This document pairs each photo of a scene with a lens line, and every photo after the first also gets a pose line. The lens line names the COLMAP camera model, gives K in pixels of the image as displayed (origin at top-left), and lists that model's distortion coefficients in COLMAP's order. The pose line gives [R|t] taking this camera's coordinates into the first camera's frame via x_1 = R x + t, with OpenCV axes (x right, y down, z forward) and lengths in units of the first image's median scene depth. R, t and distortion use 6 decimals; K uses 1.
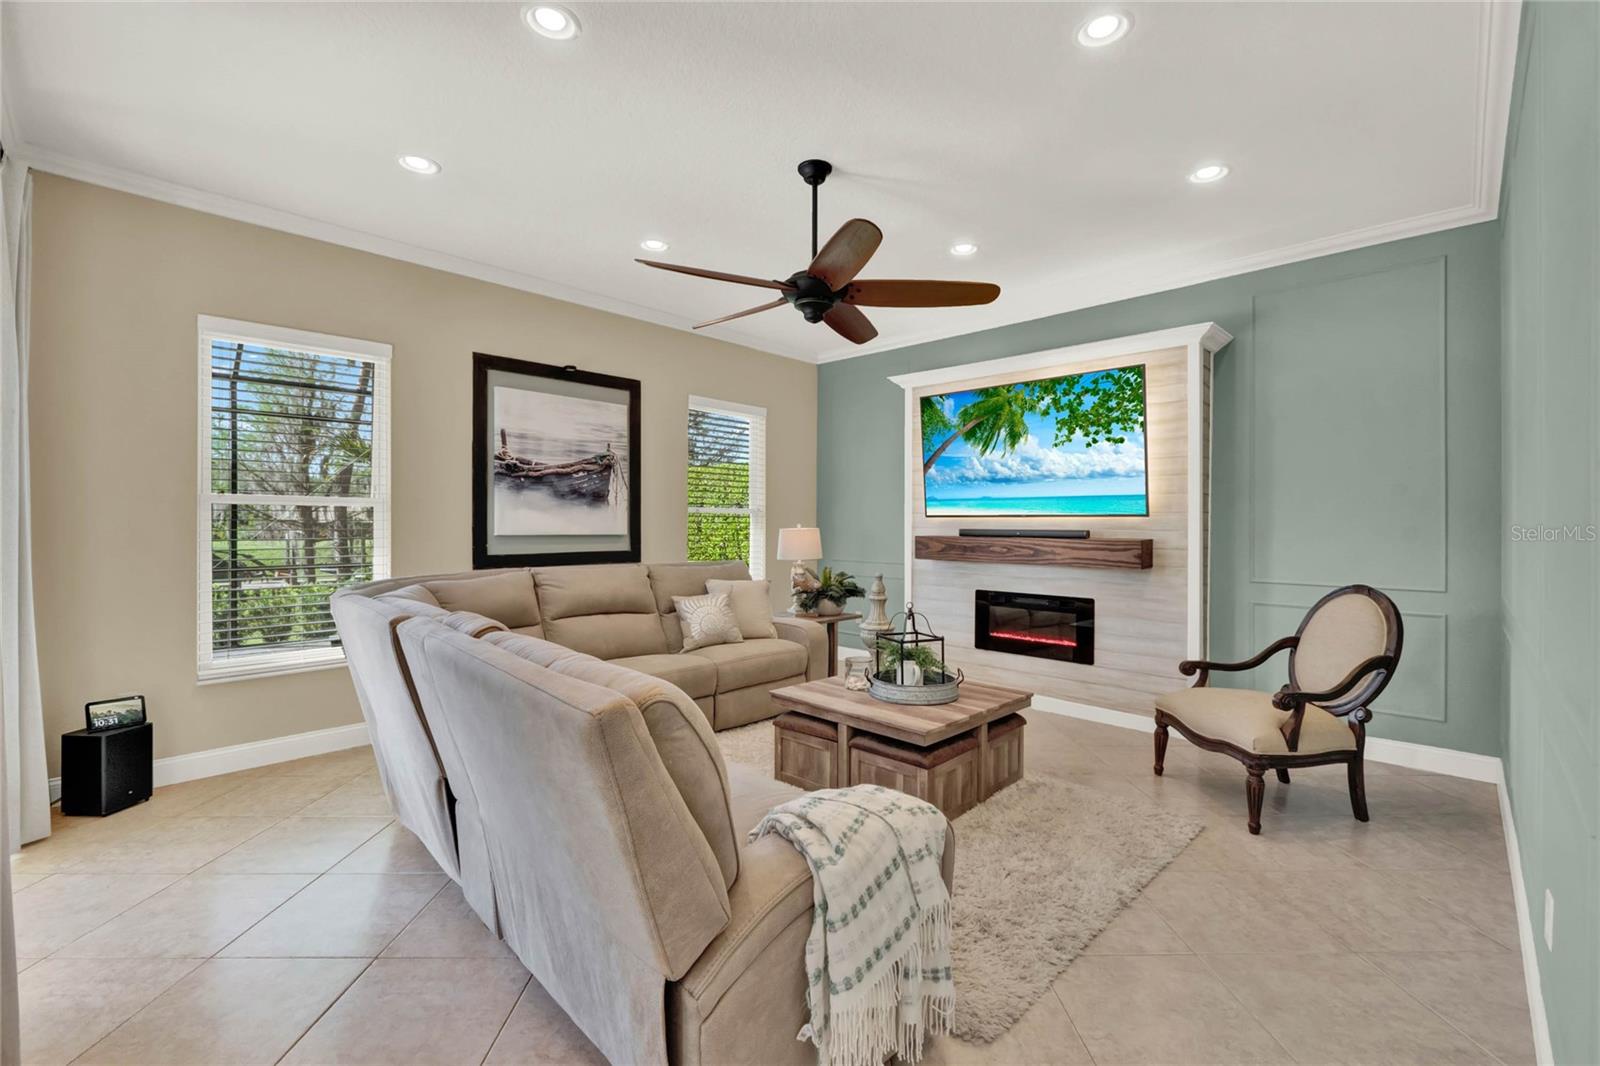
lens RADIAL K [[685.8, 0, 791.6], [0, 685.8, 527.6], [0, 0, 1]] dist [0.001059, -0.000869]
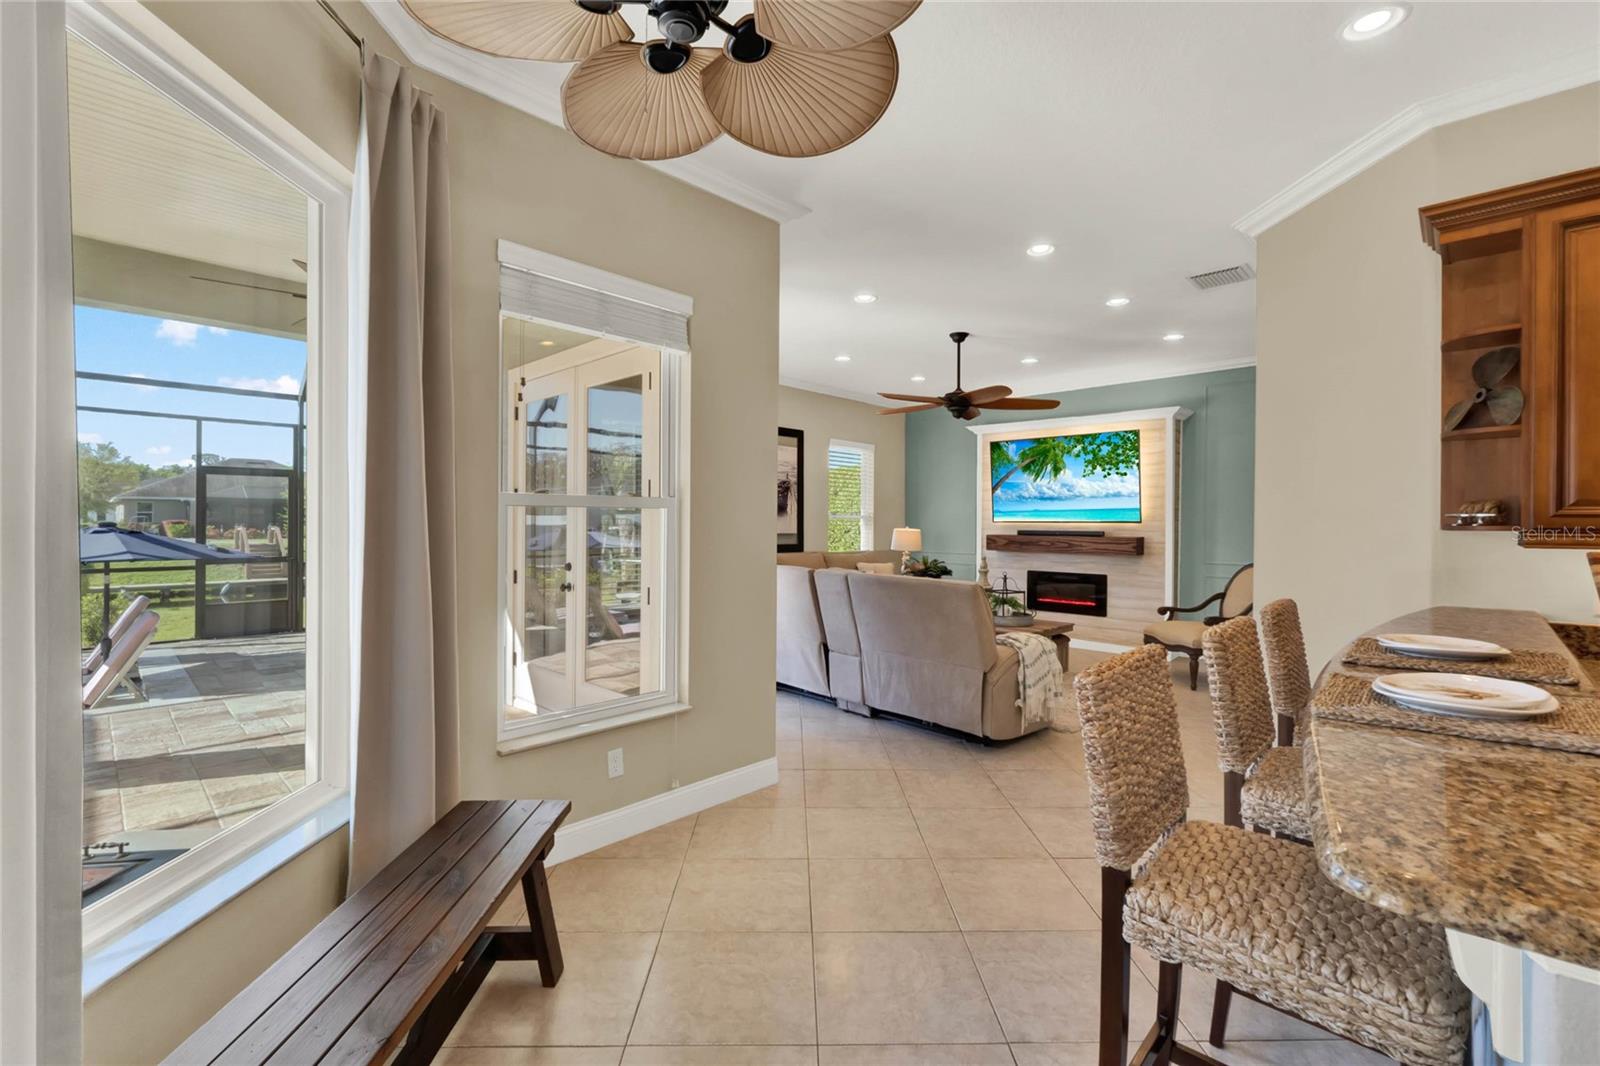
lens RADIAL K [[685.8, 0, 803.8], [0, 685.8, 531.9], [0, 0, 1]] dist [0.001059, -0.000869]
pose [[0.999964, 0.000018, 0.008474, -0.267848], [-0.000087, 0.999967, 0.008130, -0.006818], [-0.008474, -0.008131, 0.999931, -0.562832]]
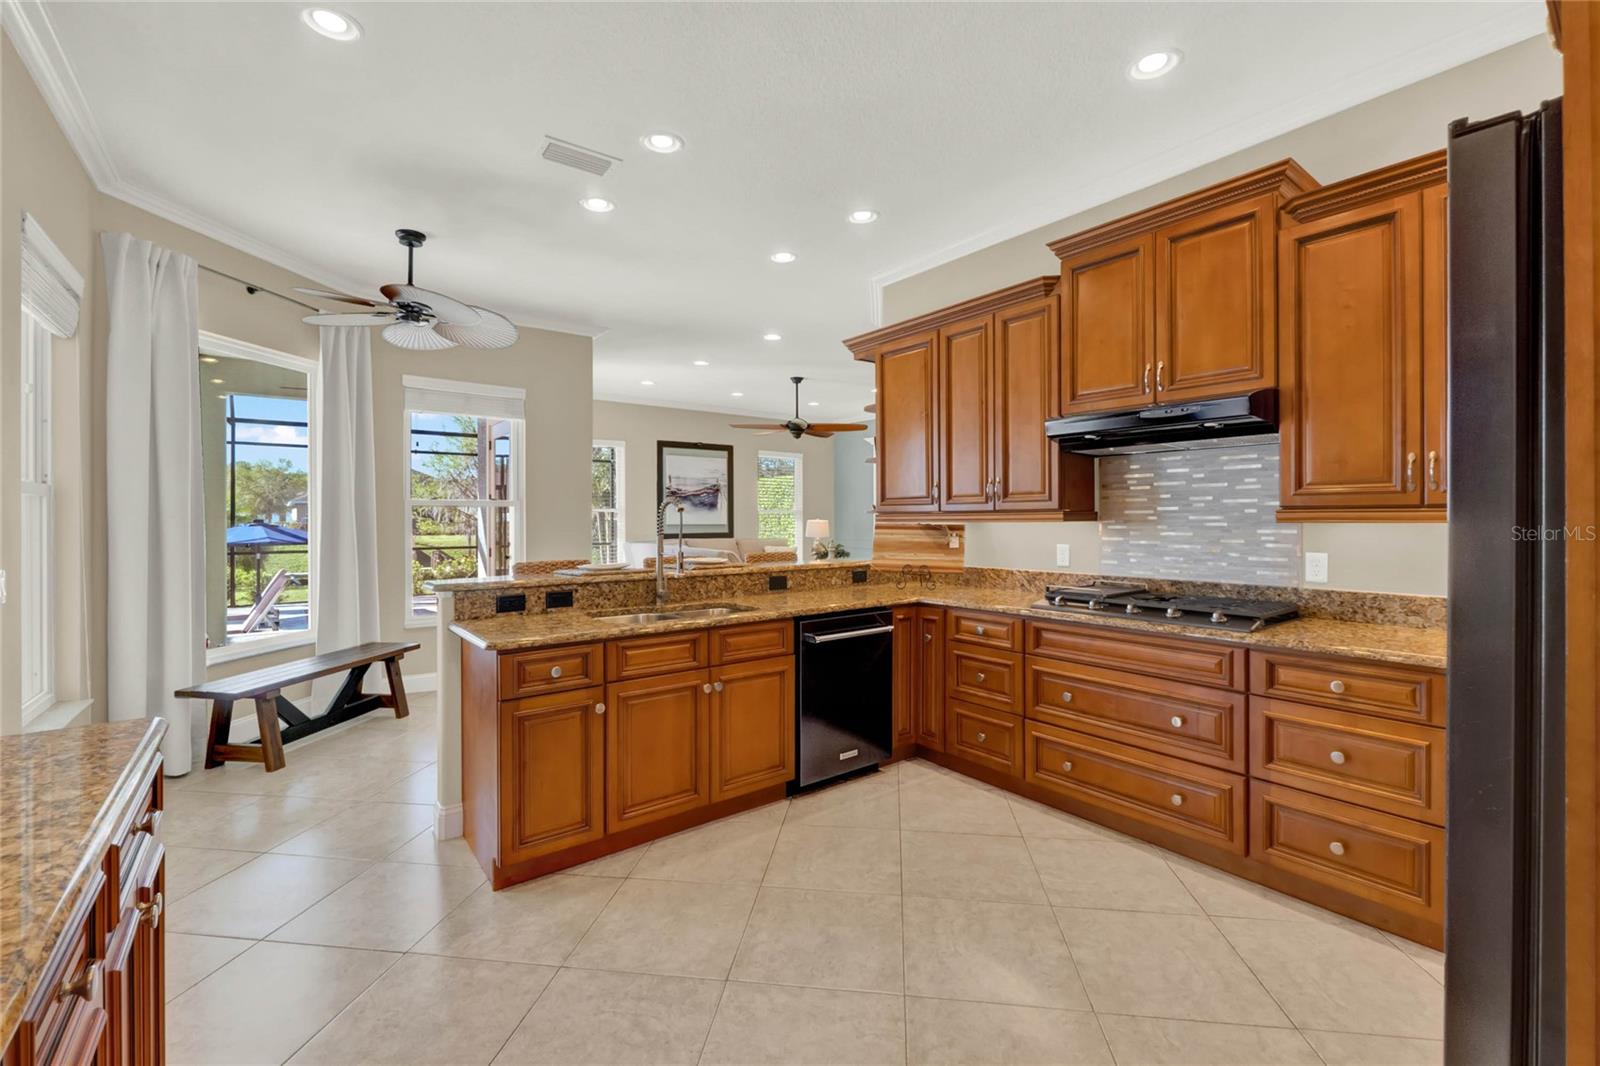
lens RADIAL K [[674.4, 0, 795.0], [0, 674.4, 518.0], [0, 0, 1]] dist [0.013532, 0.000006]
pose [[0.989085, -0.008454, -0.147106, 0.266031], [0.007461, 0.999946, -0.007298, 0.008139], [0.147160, 0.006121, 0.989094, -0.991088]]
